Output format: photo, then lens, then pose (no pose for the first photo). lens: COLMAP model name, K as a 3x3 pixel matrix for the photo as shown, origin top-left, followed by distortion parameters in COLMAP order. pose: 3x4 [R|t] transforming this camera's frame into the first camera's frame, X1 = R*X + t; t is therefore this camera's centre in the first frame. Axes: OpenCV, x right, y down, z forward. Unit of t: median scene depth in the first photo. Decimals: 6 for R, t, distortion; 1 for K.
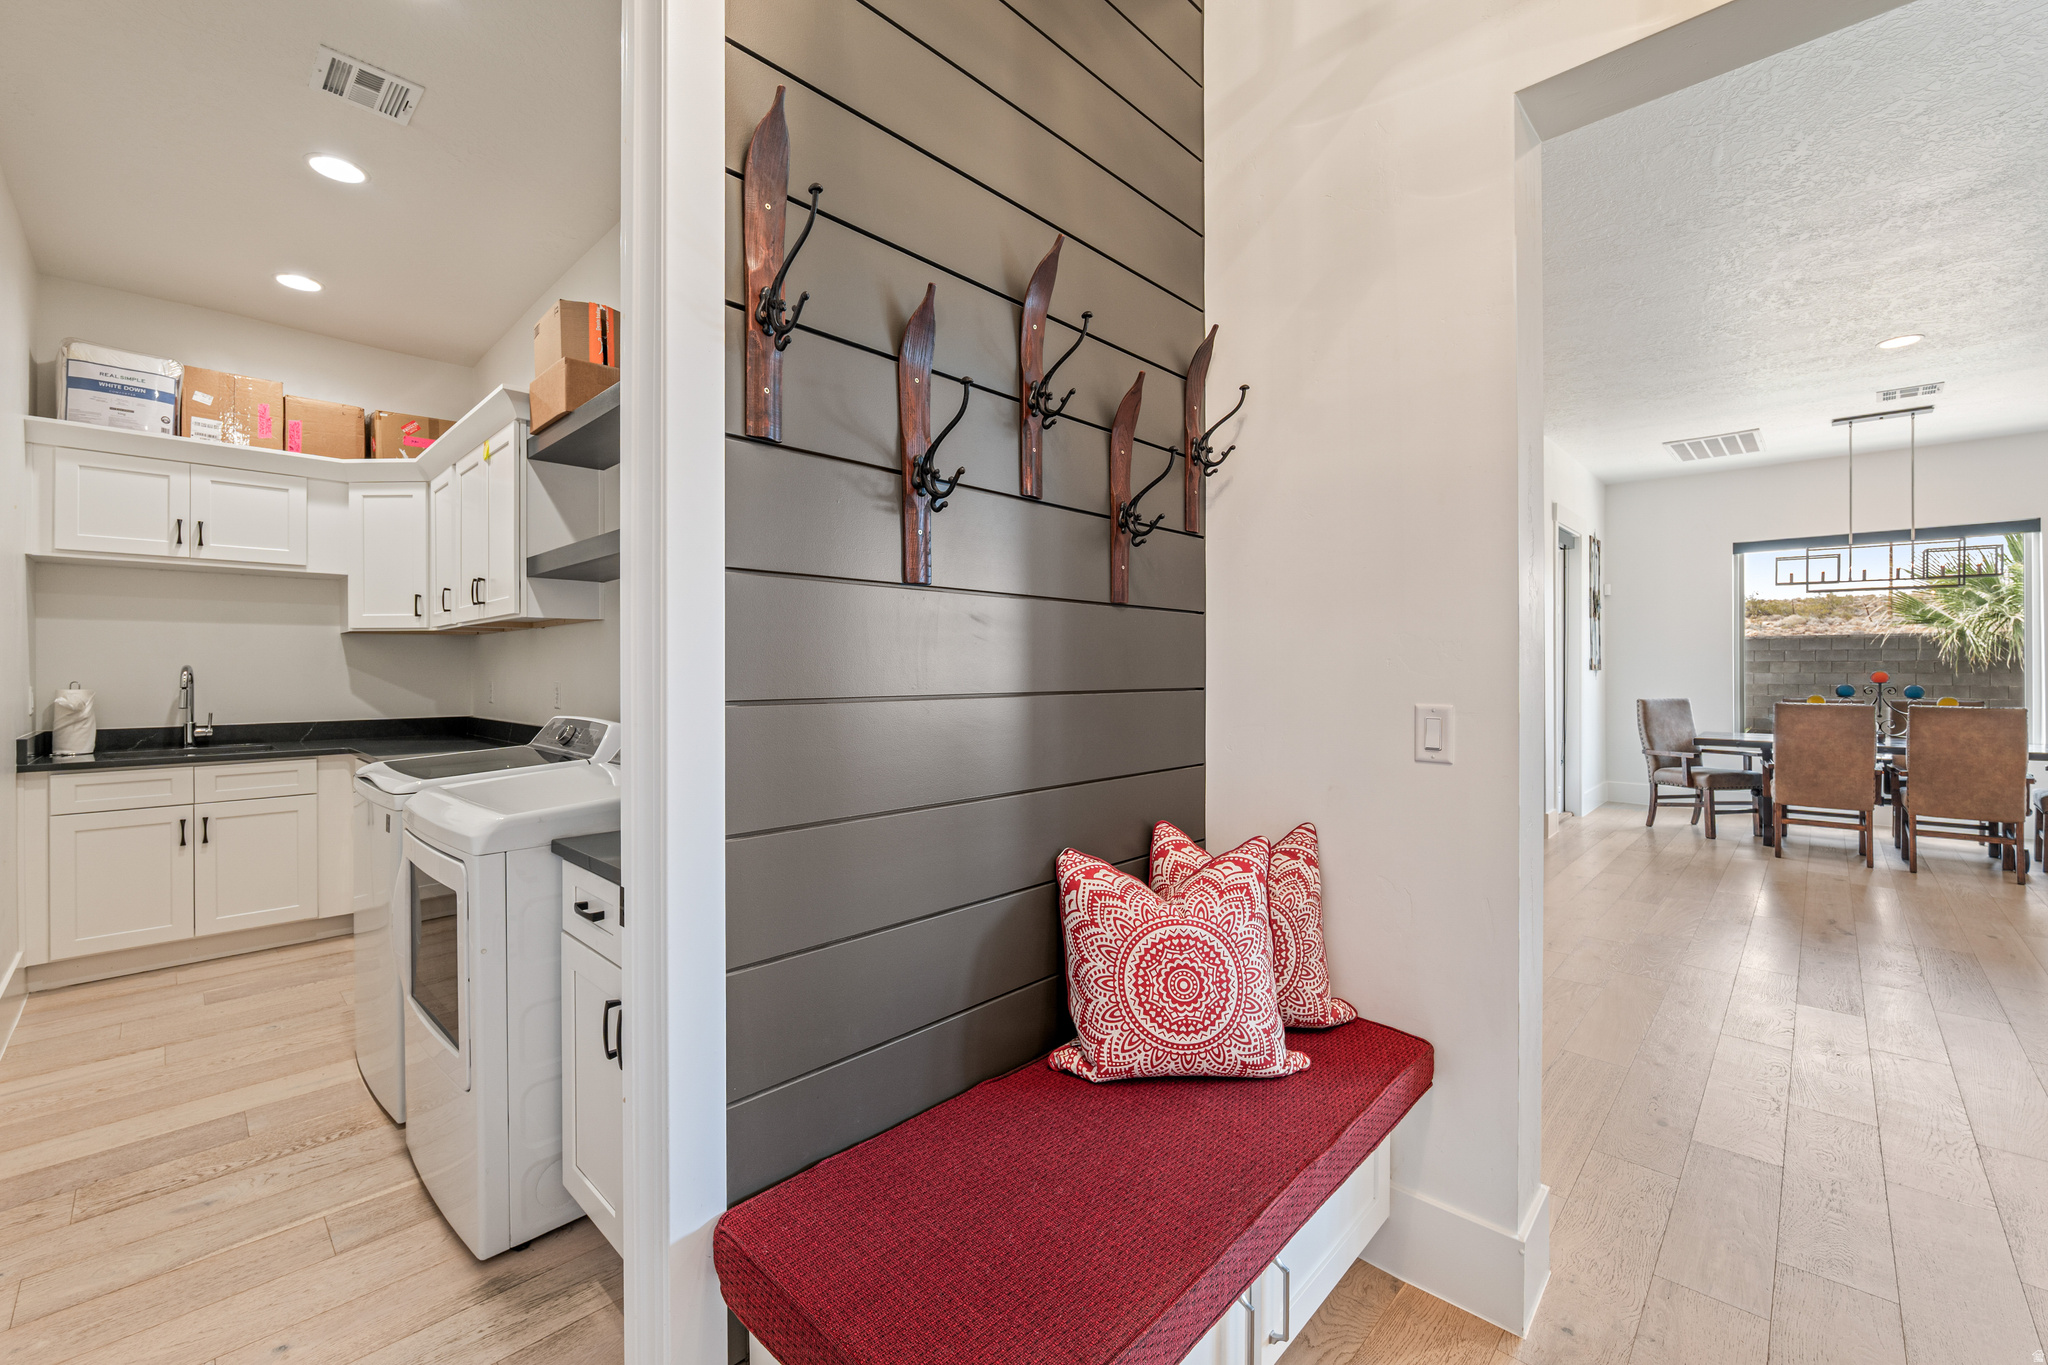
lens RADIAL K [[843.2, 0, 1020.6], [0, 843.2, 669.0], [0, 0, 1]] dist [-0.011619, 0.000524]
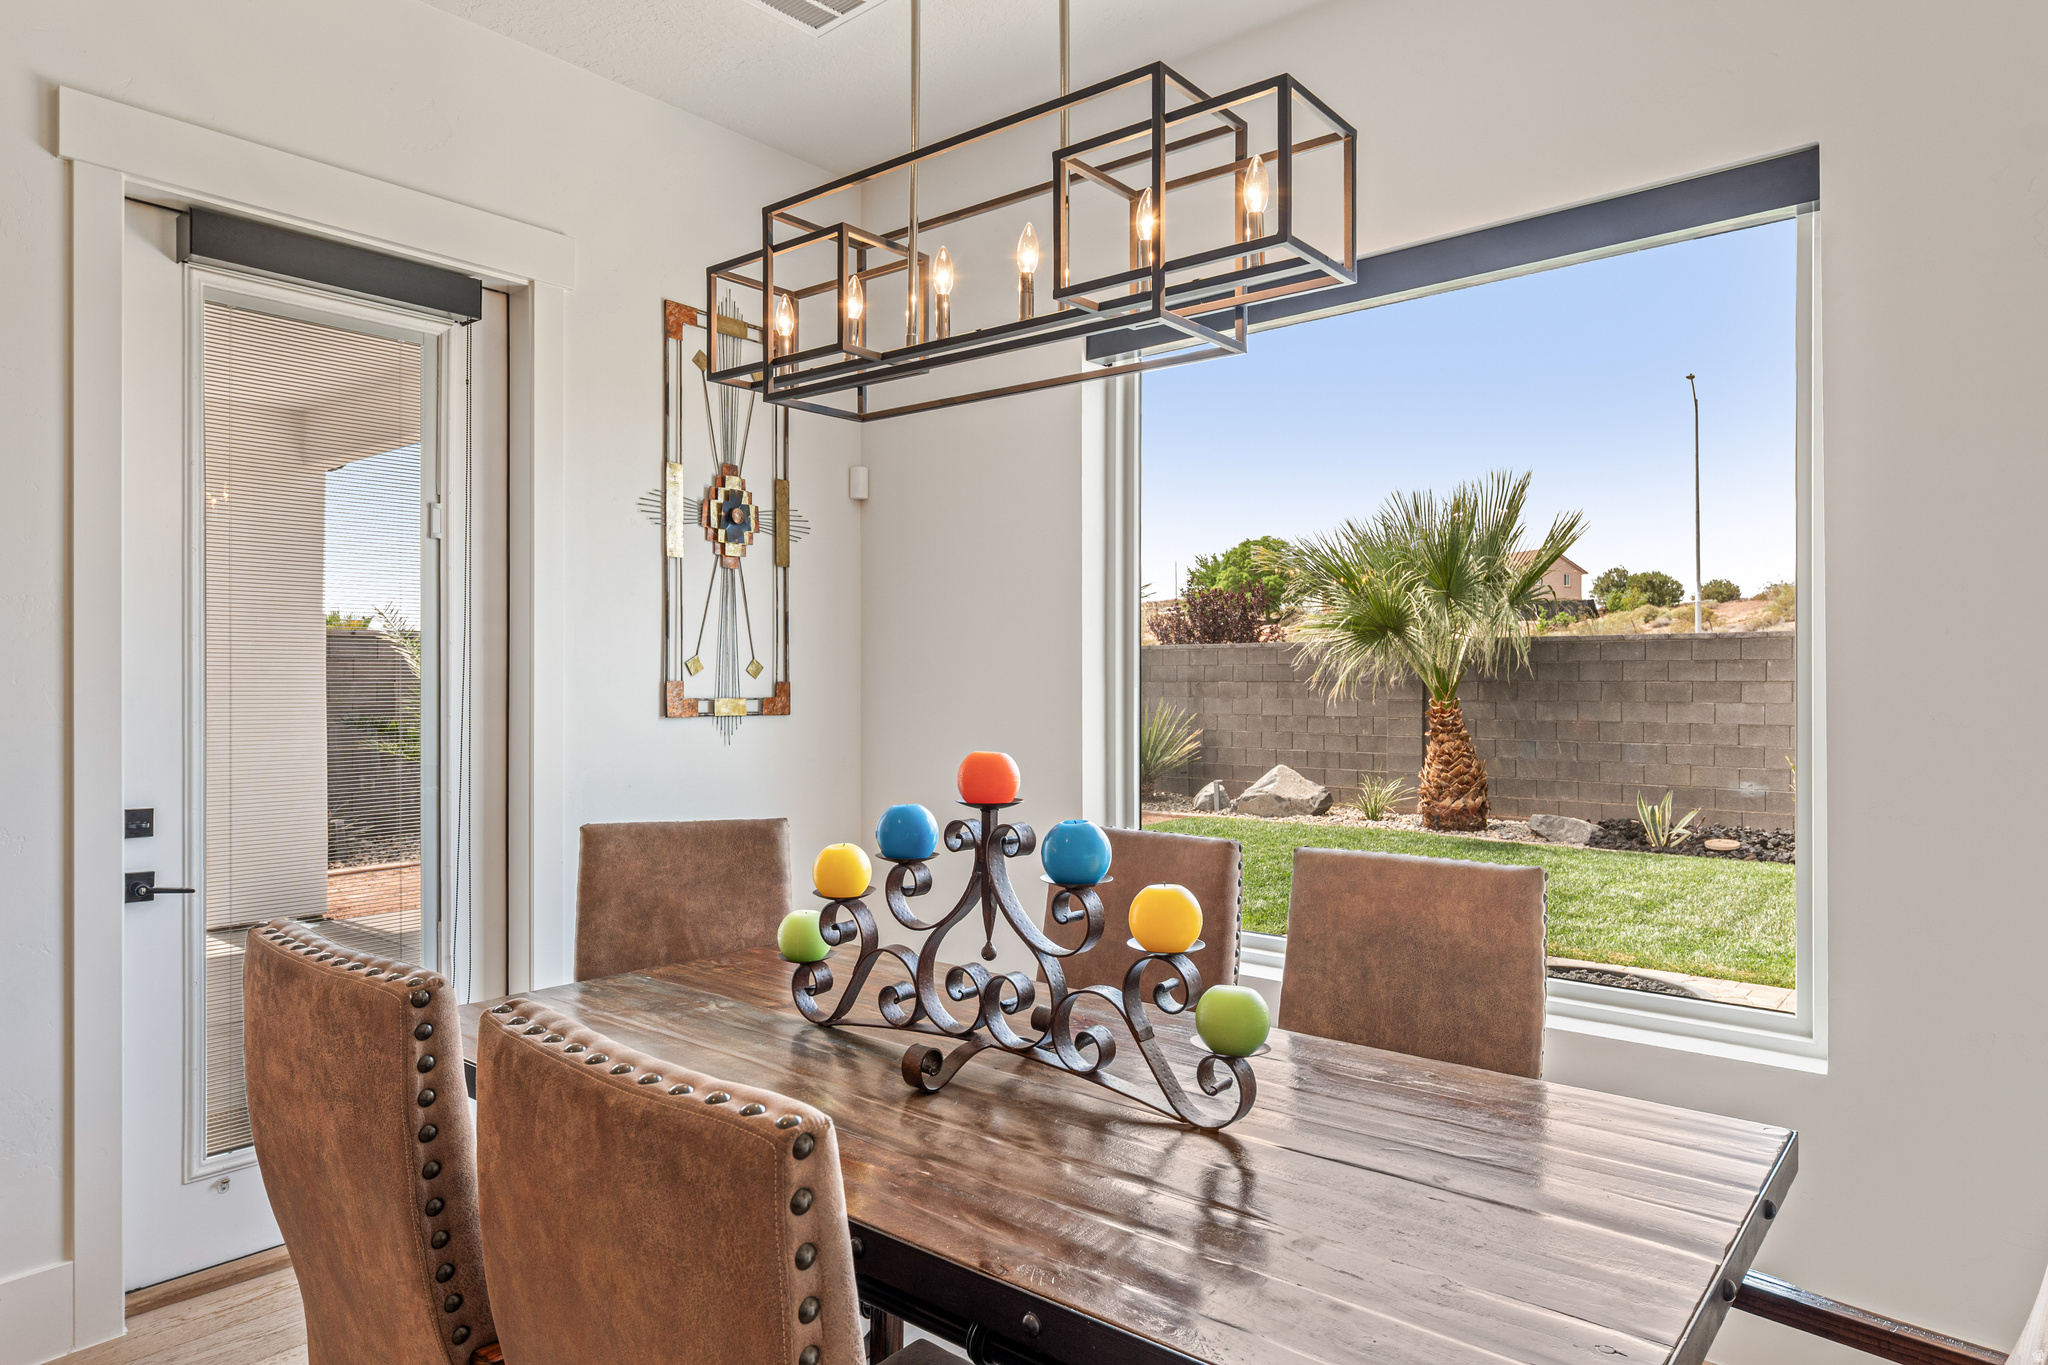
lens RADIAL K [[1232.6, 0, 1021.2], [0, 1232.6, 678.2], [0, 0, 1]] dist [-0.000751, 0.001307]
pose [[0.998714, 0.001992, 0.050654, 0.881771], [-0.001881, 0.999996, -0.002237, -0.014456], [-0.050658, 0.002139, 0.998714, 0.574139]]
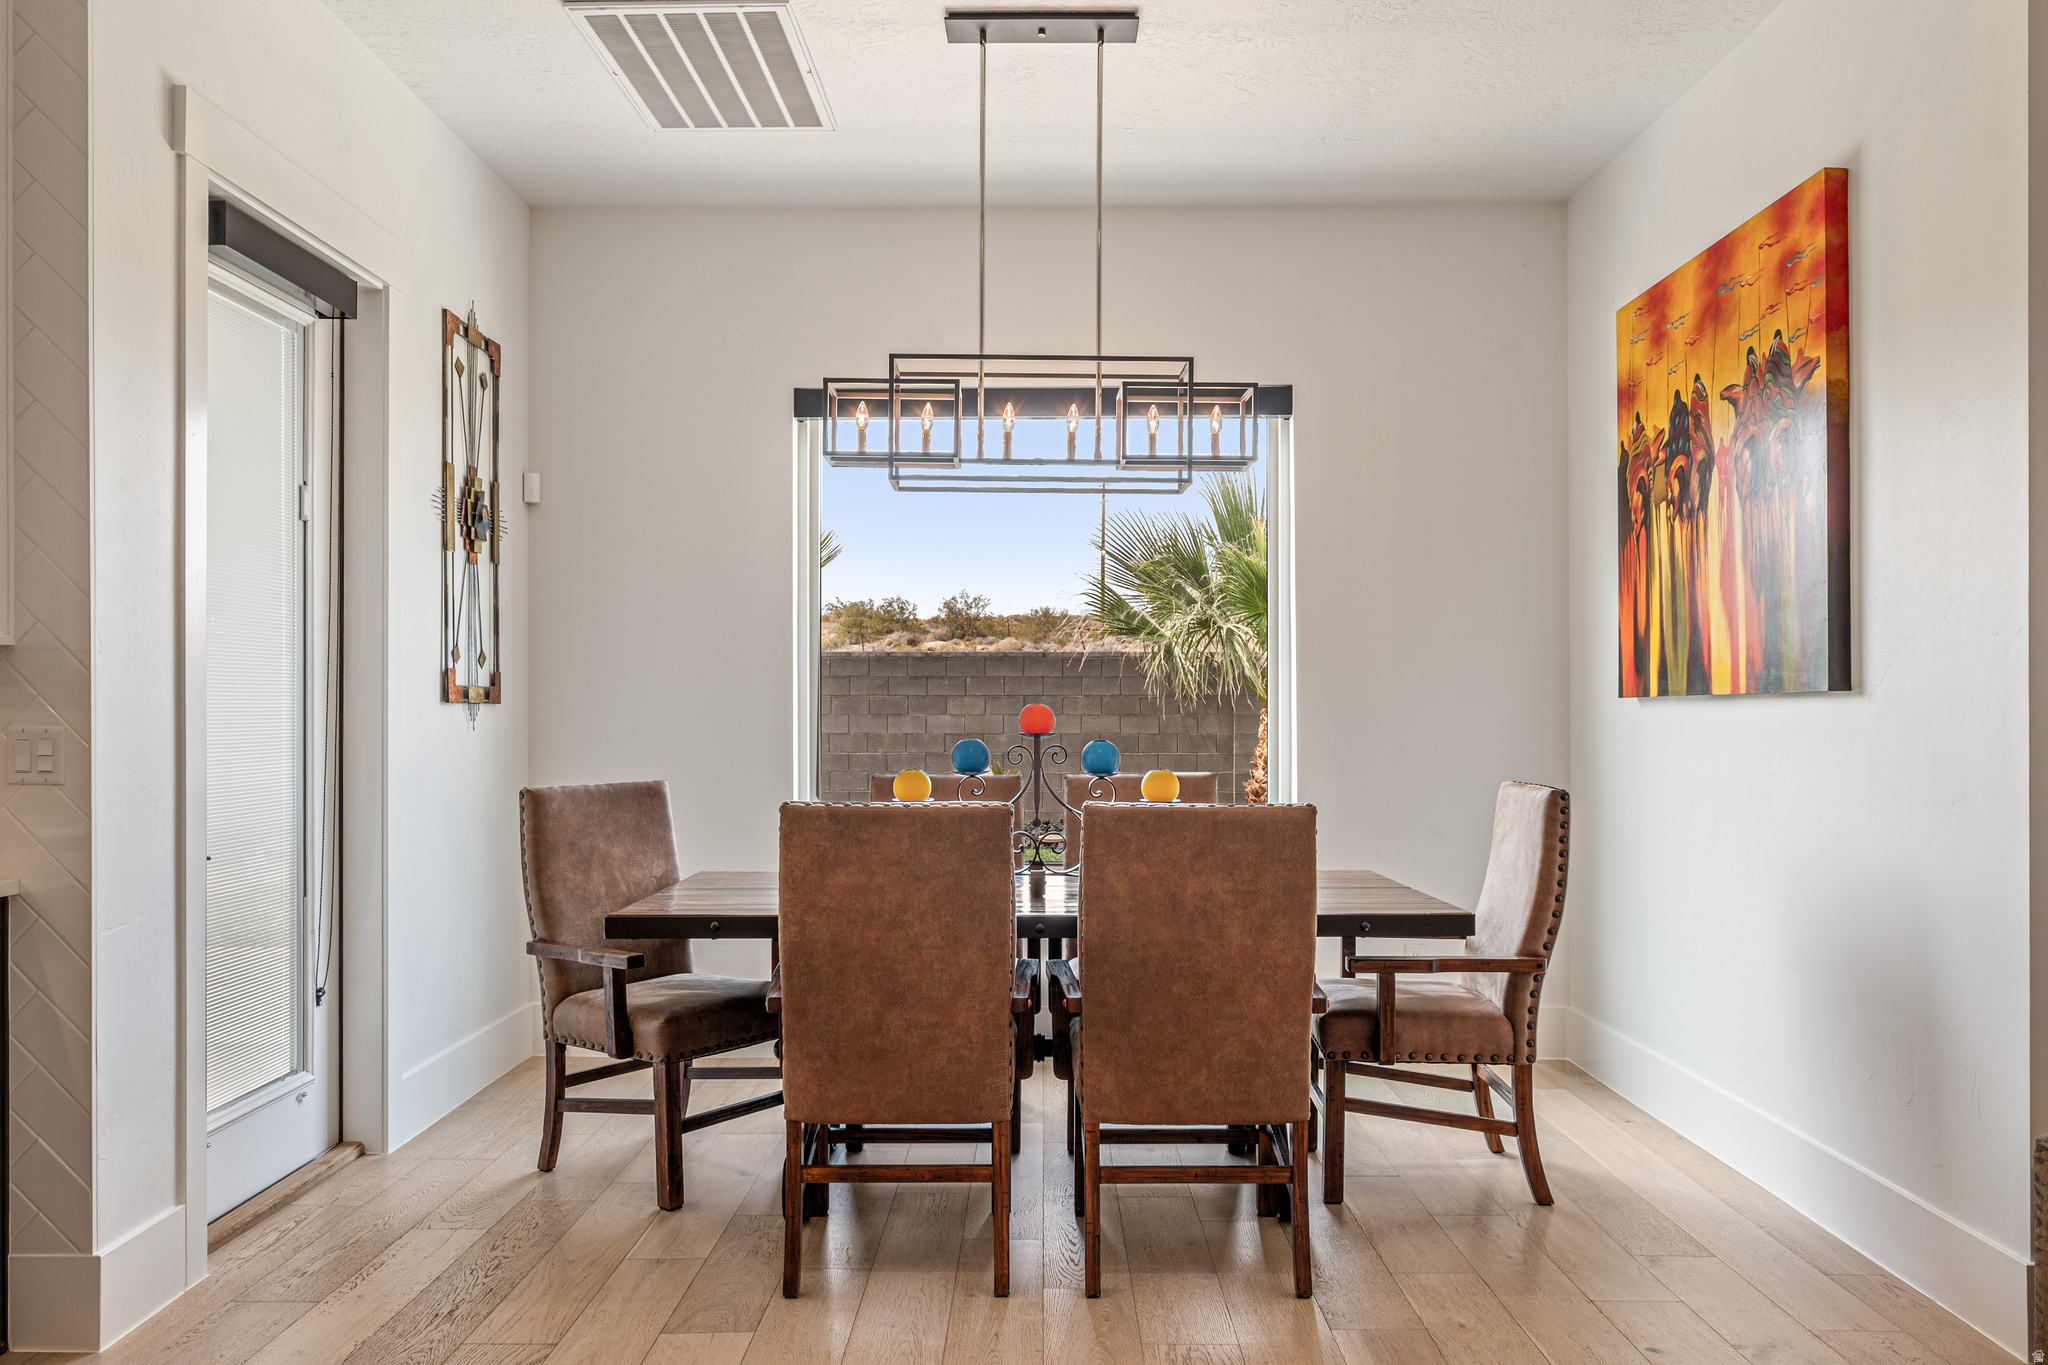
lens RADIAL K [[1536.8, 0, 1030.5], [0, 1536.8, 694.7], [0, 0, 1]] dist [-0.013469, -0.002196]
pose [[0.724531, 0.007759, 0.689198, 0.465565], [-0.000932, 0.999947, -0.010278, 0.004963], [-0.689241, 0.006804, 0.724500, 0.421653]]
